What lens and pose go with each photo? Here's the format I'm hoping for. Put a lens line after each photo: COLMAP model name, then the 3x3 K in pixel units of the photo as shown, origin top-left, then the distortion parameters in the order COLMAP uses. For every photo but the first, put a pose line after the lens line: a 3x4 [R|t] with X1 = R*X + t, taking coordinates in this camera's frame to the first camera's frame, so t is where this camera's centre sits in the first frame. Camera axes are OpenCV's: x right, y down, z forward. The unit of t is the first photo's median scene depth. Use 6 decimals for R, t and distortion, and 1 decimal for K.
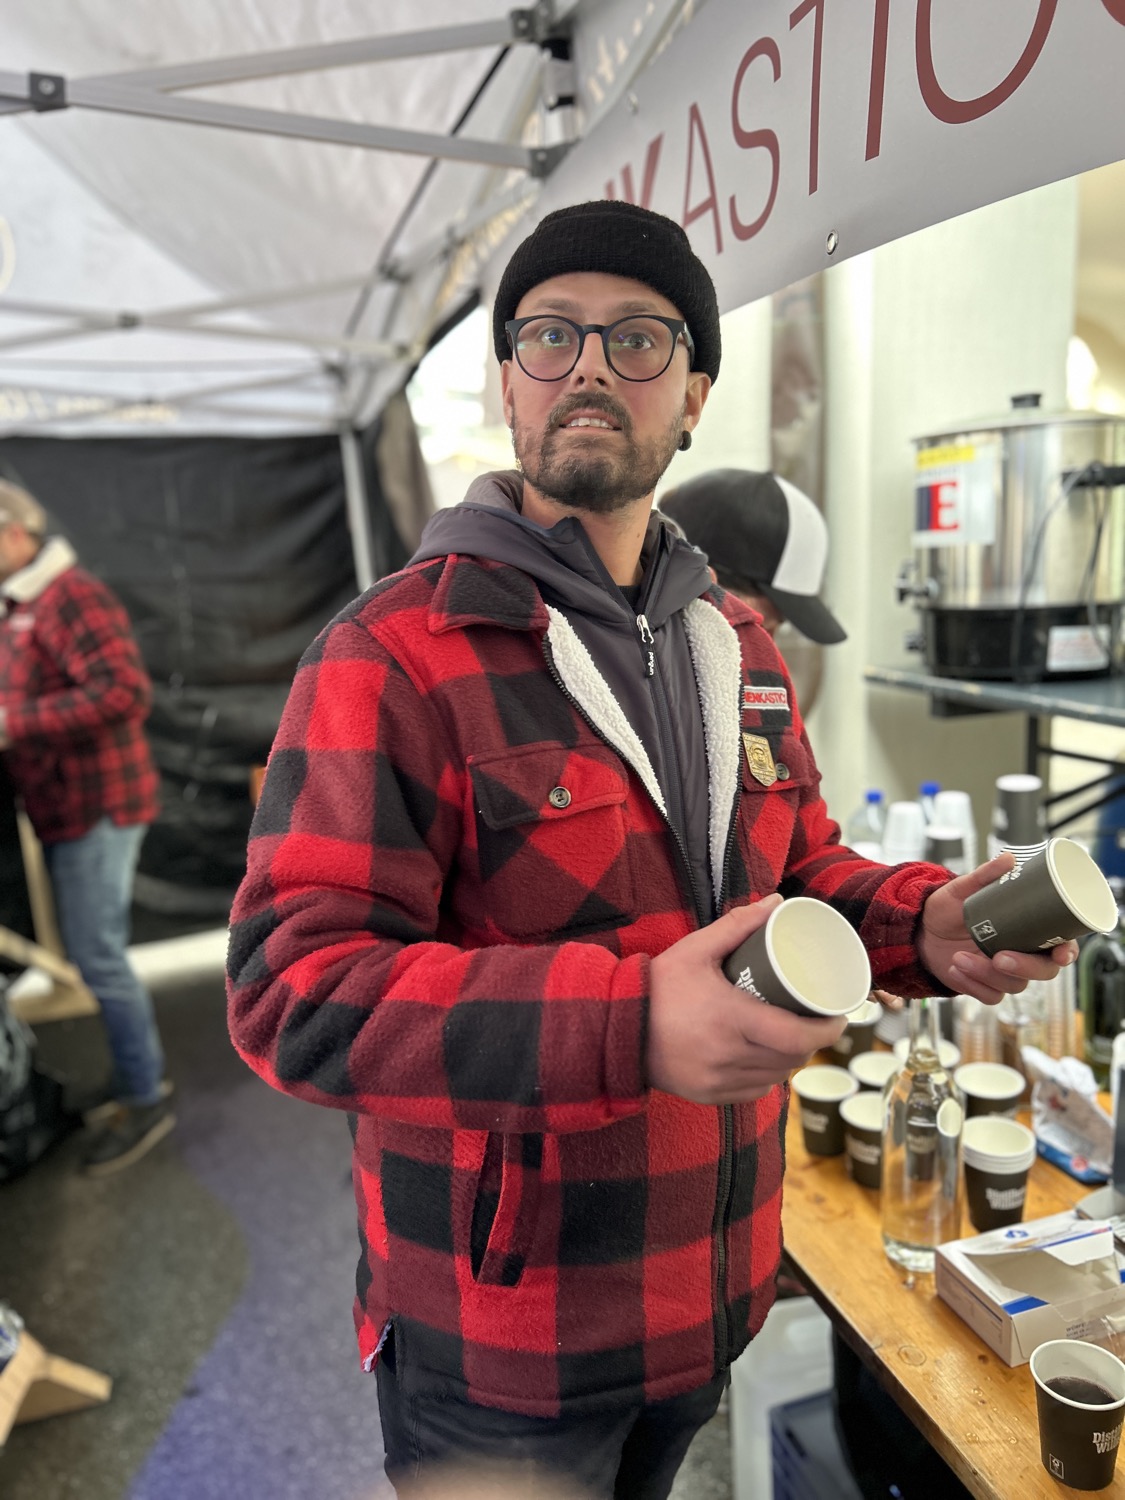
lens RADIAL K [[1139.6, 0, 562.5], [0, 1139.6, 750.0], [0, 0, 1]] dist [0.059480, -0.054090]
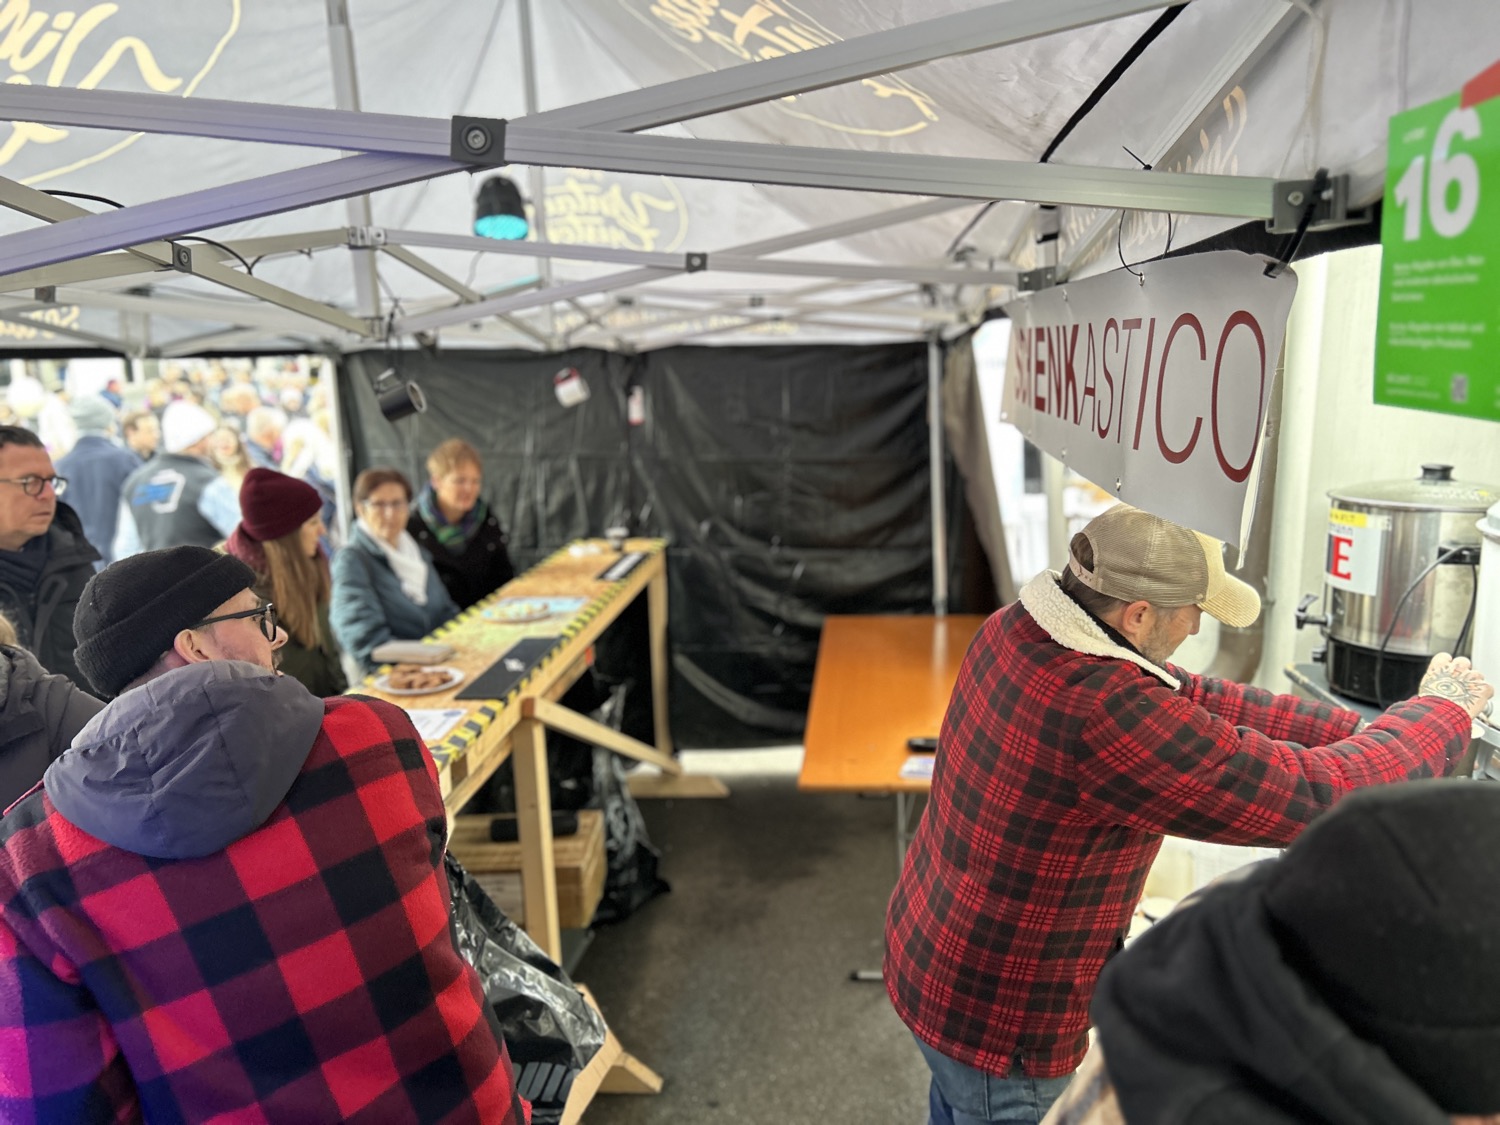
lens RADIAL K [[1139.6, 0, 752.6], [0, 1139.6, 556.4], [0, 0, 1]] dist [0.059480, -0.054090]
pose [[0.928637, 0.101243, -0.356909, 0.143258], [-0.096368, 0.994848, 0.031466, -0.145466], [0.358256, 0.005174, 0.933609, -0.273158]]
